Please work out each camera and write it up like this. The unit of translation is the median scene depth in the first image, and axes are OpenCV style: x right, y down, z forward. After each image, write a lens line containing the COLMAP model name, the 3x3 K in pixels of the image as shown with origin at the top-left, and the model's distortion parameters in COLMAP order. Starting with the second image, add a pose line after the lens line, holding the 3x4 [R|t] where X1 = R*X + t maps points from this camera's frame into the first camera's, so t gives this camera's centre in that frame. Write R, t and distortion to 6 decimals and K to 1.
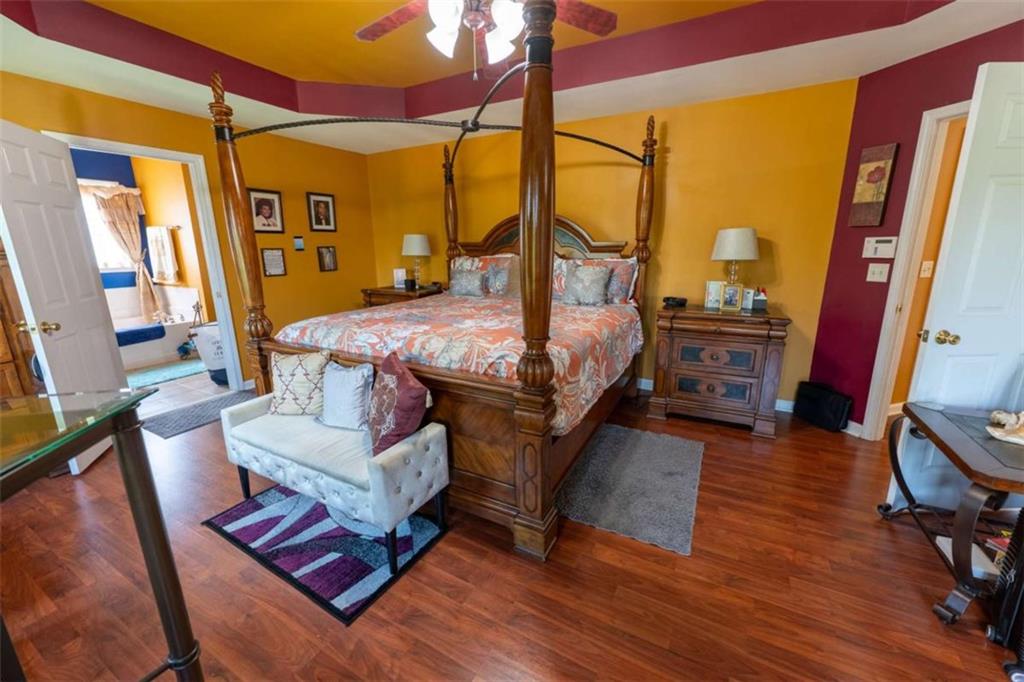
lens RADIAL K [[401.9, 0, 507.6], [0, 401.9, 343.0], [0, 0, 1]] dist [-0.000754, 0.000091]
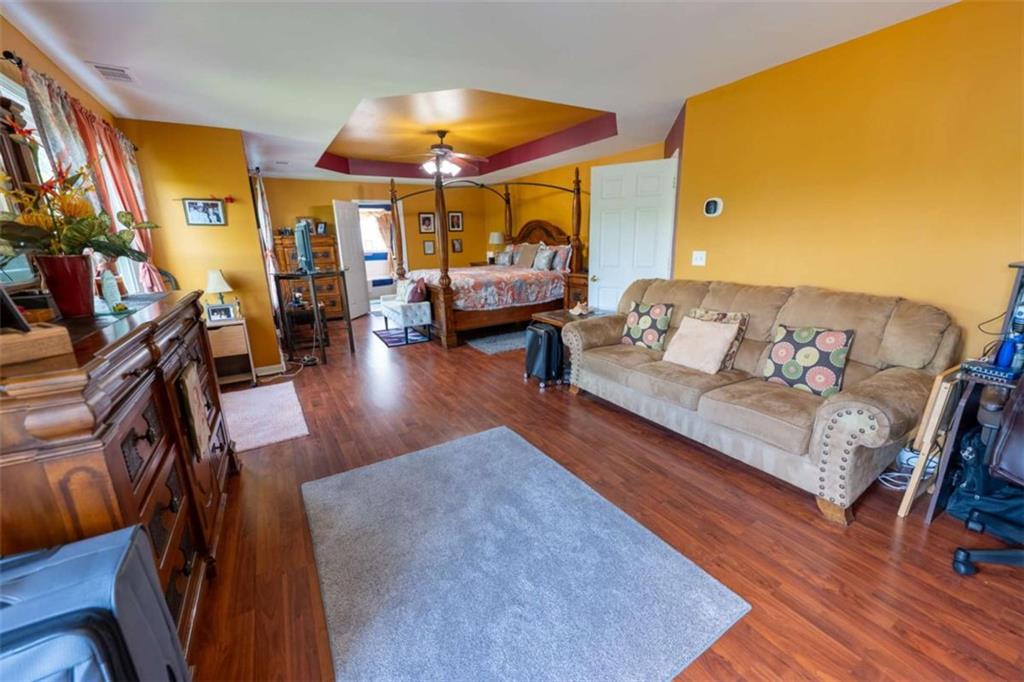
lens RADIAL K [[401.9, 0, 515.0], [0, 401.9, 348.0], [0, 0, 1]] dist [-0.000754, 0.000091]
pose [[0.866121, 0.121787, -0.484771, 0.761103], [-0.102754, 0.992531, 0.065763, 0.114371], [0.489159, -0.007147, 0.872166, -0.517375]]
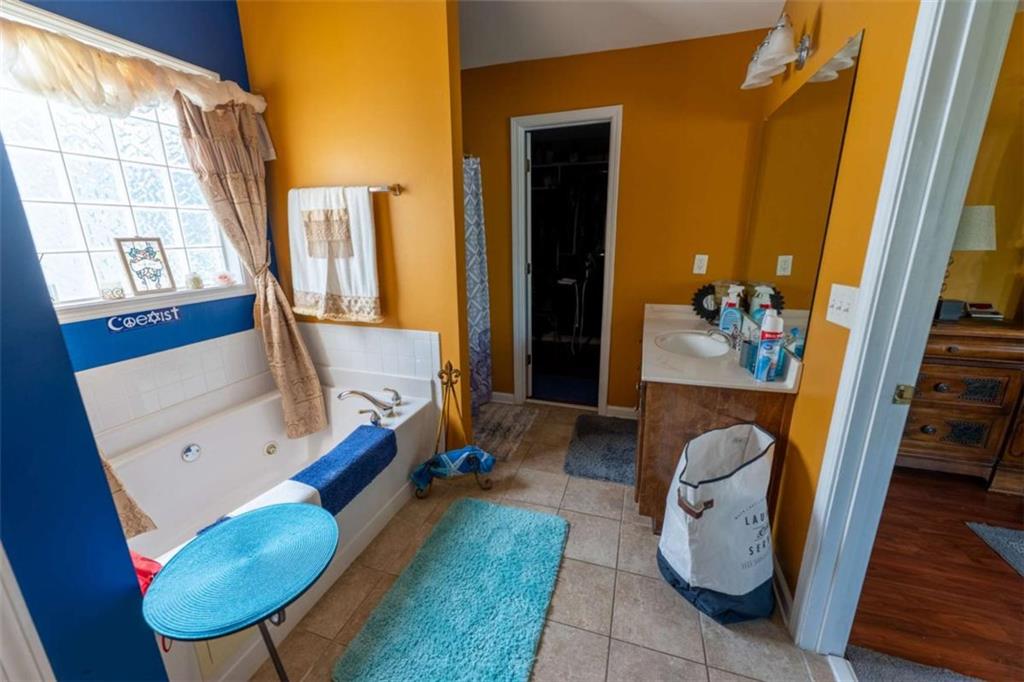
lens RADIAL K [[401.9, 0, 513.7], [0, 401.9, 339.6], [0, 0, 1]] dist [-0.000754, 0.000091]
pose [[0.981131, -0.043107, 0.188479, -0.841440], [0.040790, 0.999037, 0.016156, -0.142826], [-0.188994, -0.008163, 0.981944, 0.600658]]
